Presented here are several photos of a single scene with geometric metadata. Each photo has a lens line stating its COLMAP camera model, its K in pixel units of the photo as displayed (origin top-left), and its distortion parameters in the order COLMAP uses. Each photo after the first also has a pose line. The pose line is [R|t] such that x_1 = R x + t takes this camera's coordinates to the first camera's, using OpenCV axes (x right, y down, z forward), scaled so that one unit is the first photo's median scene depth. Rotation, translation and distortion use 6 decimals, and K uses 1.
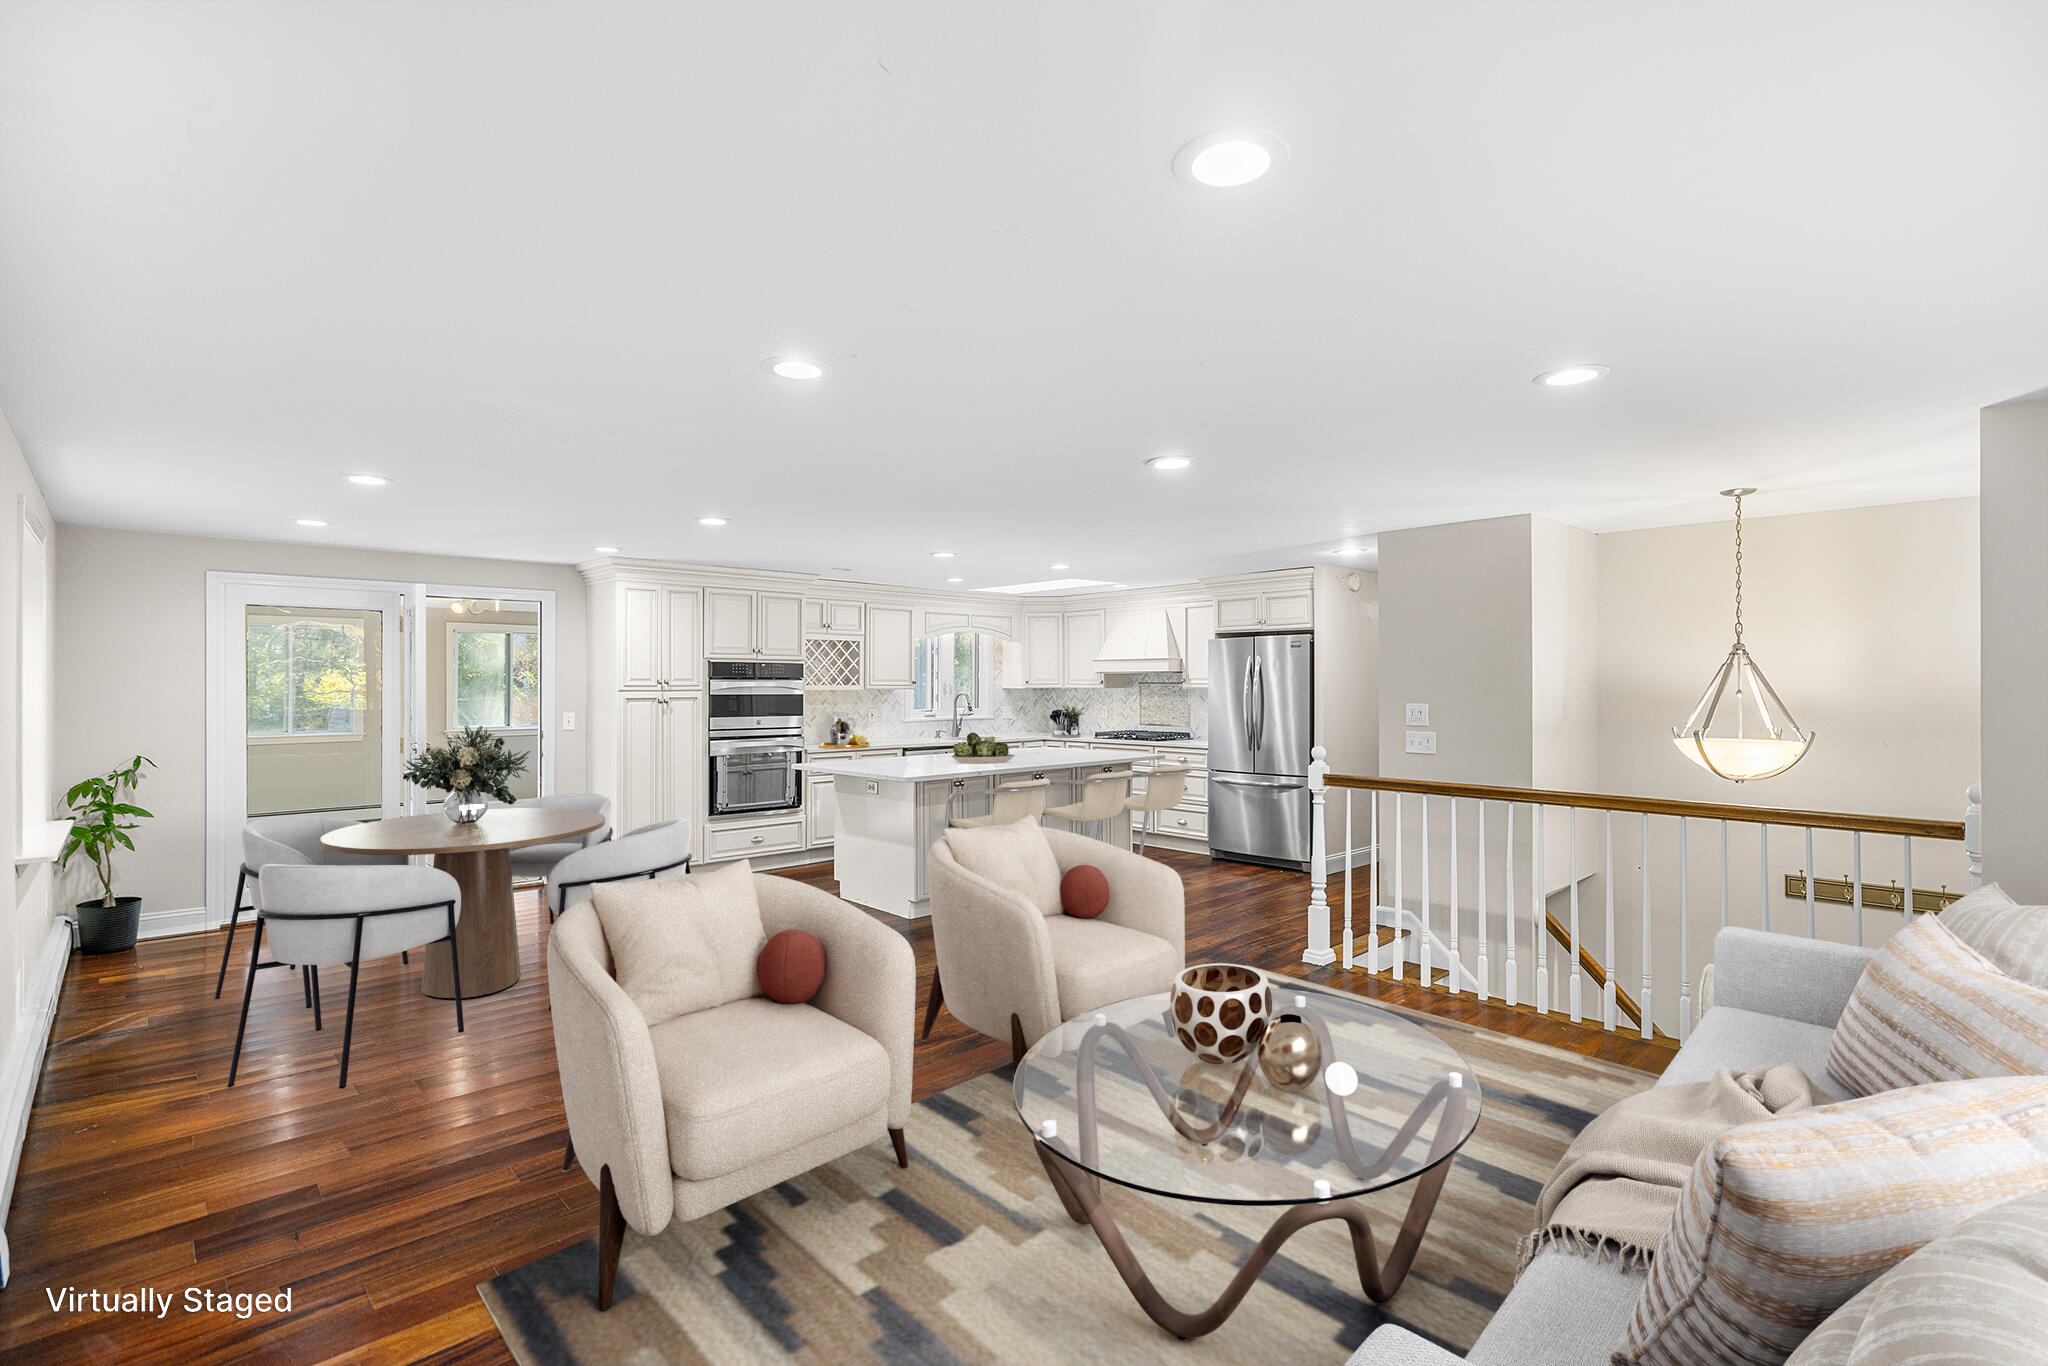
lens RADIAL K [[965.8, 0, 1024.0], [0, 965.8, 683.0], [0, 0, 1]] dist [-0.028191, -0.000198]
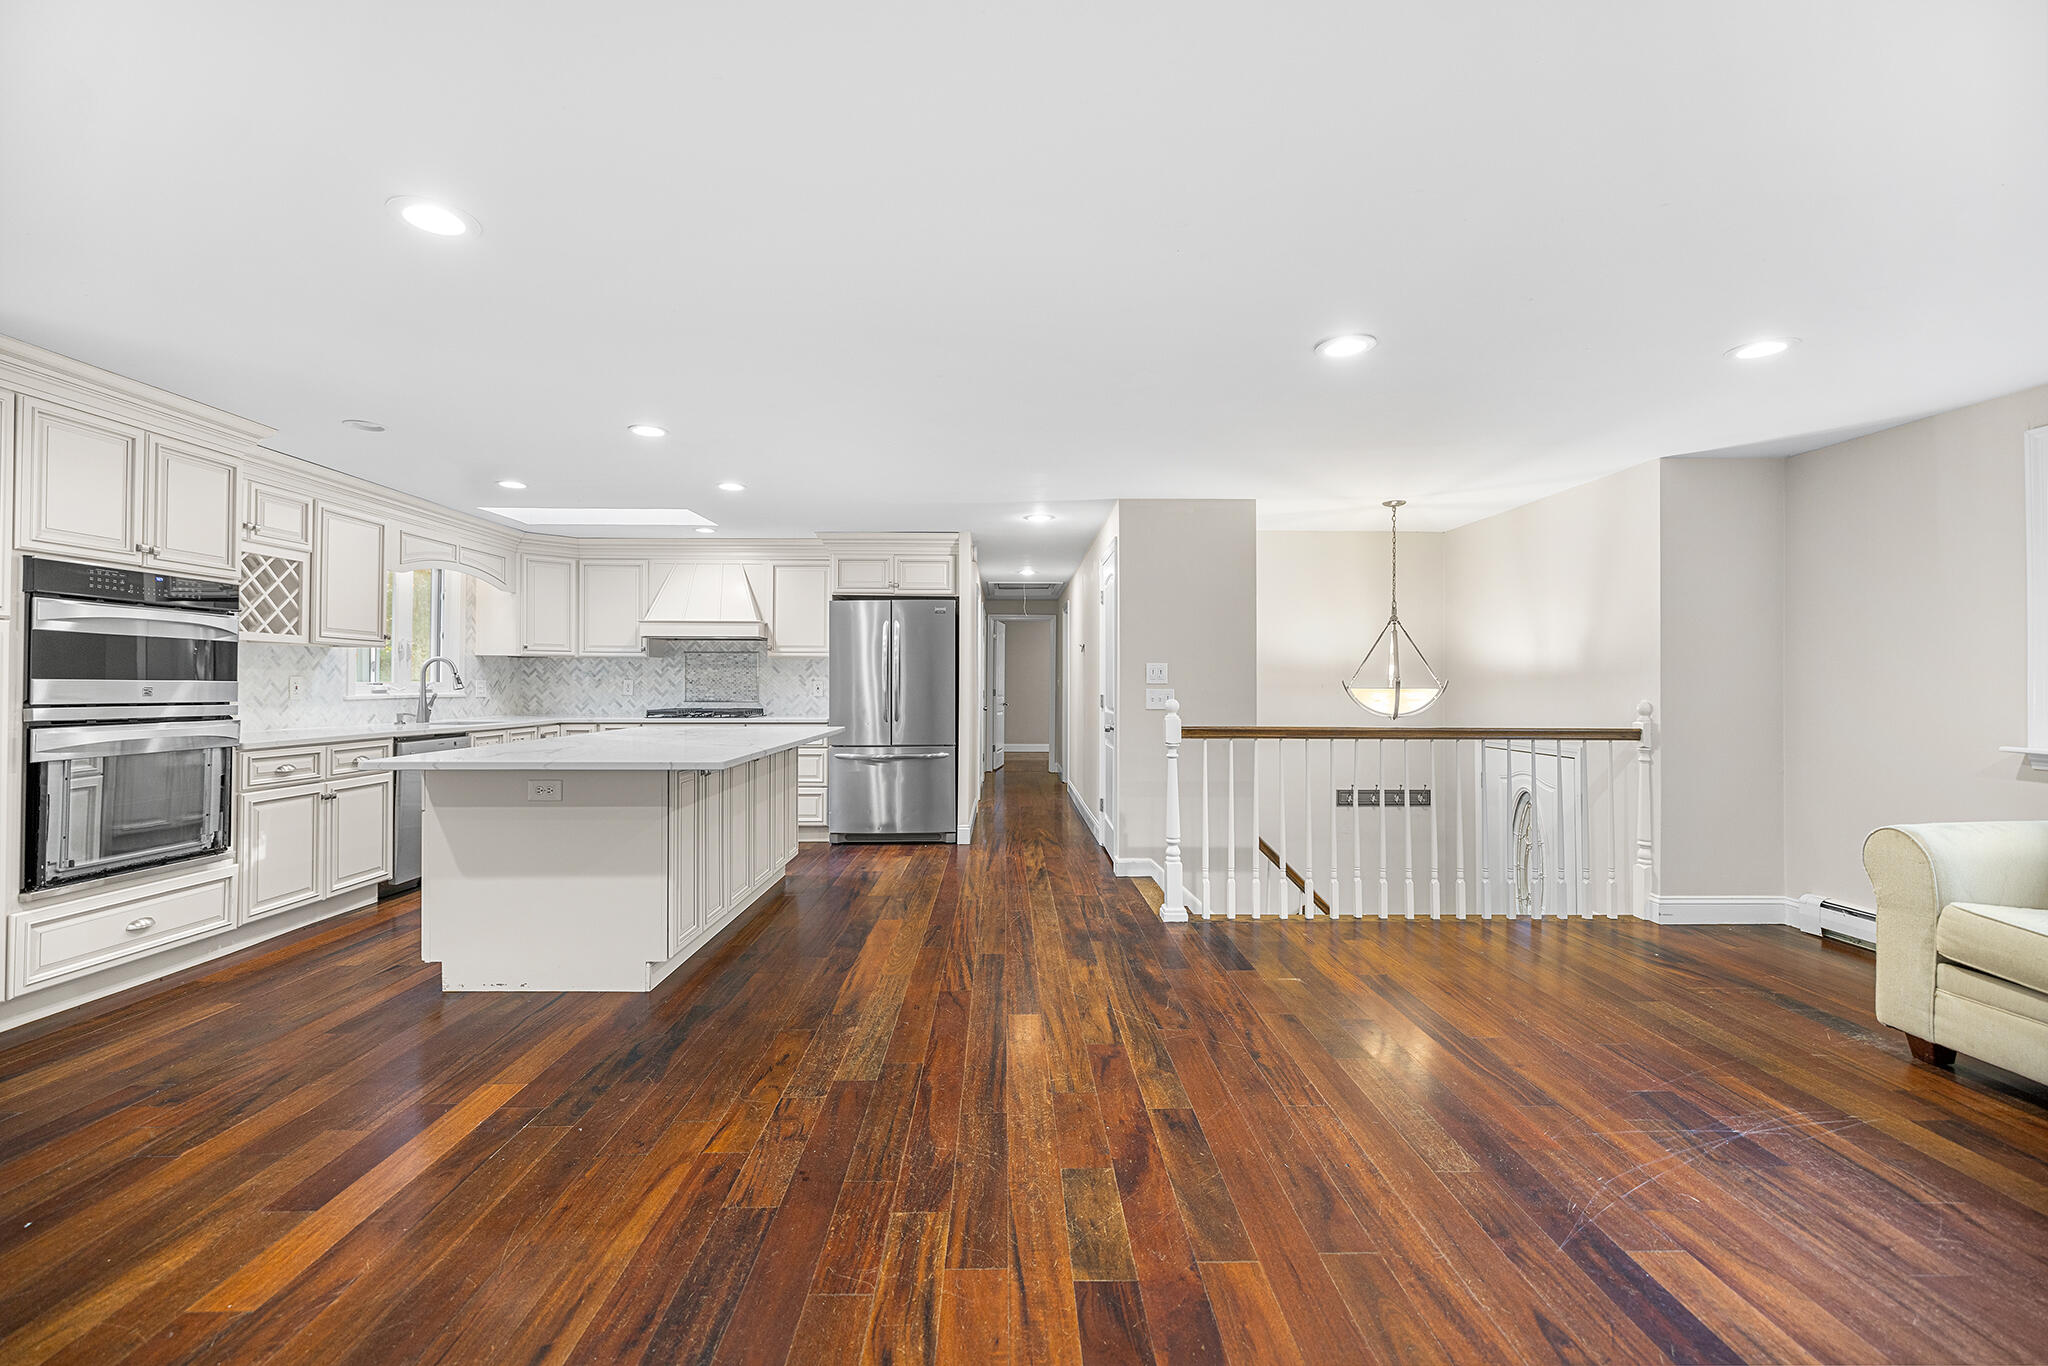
lens RADIAL K [[838.5, 0, 1024.0], [0, 838.5, 683.0], [0, 0, 1]] dist [-0.001990, -0.000232]
pose [[0.664860, 0.005283, 0.746949, -0.287773], [-0.003917, 0.999986, -0.003586, 0.035190], [-0.746958, -0.000542, 0.664871, 0.356284]]
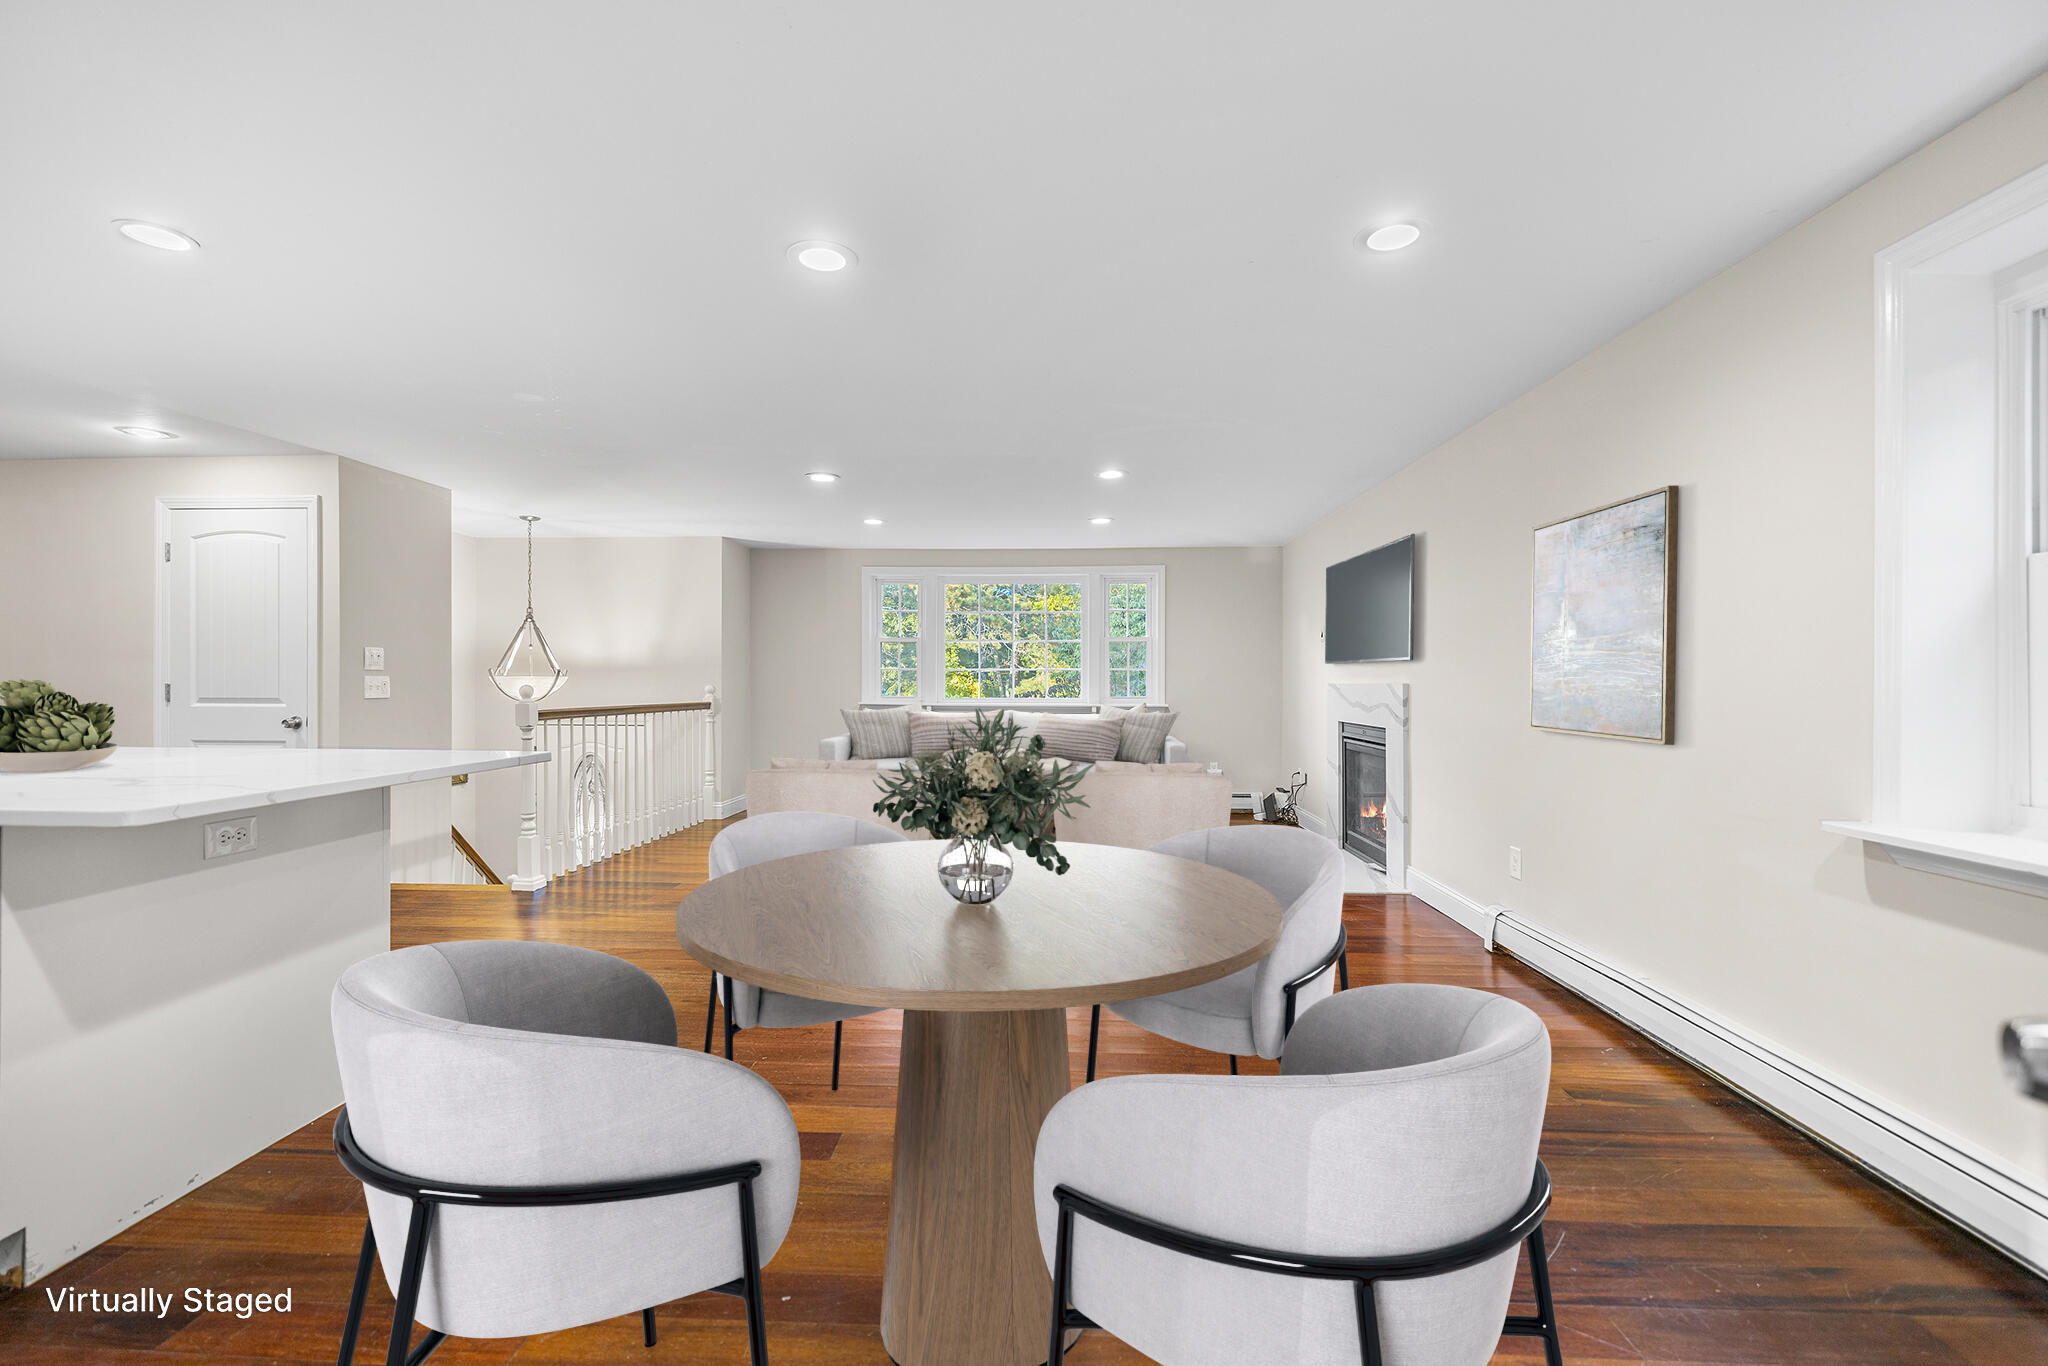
lens RADIAL K [[865.3, 0, 1014.7], [0, 865.3, 691.7], [0, 0, 1]] dist [0.000785, 0.000093]
pose [[-0.683701, -0.010877, 0.729681, -0.501665], [-0.003524, 0.999926, 0.011603, 0.039416], [-0.729754, 0.005361, -0.683689, 0.827311]]
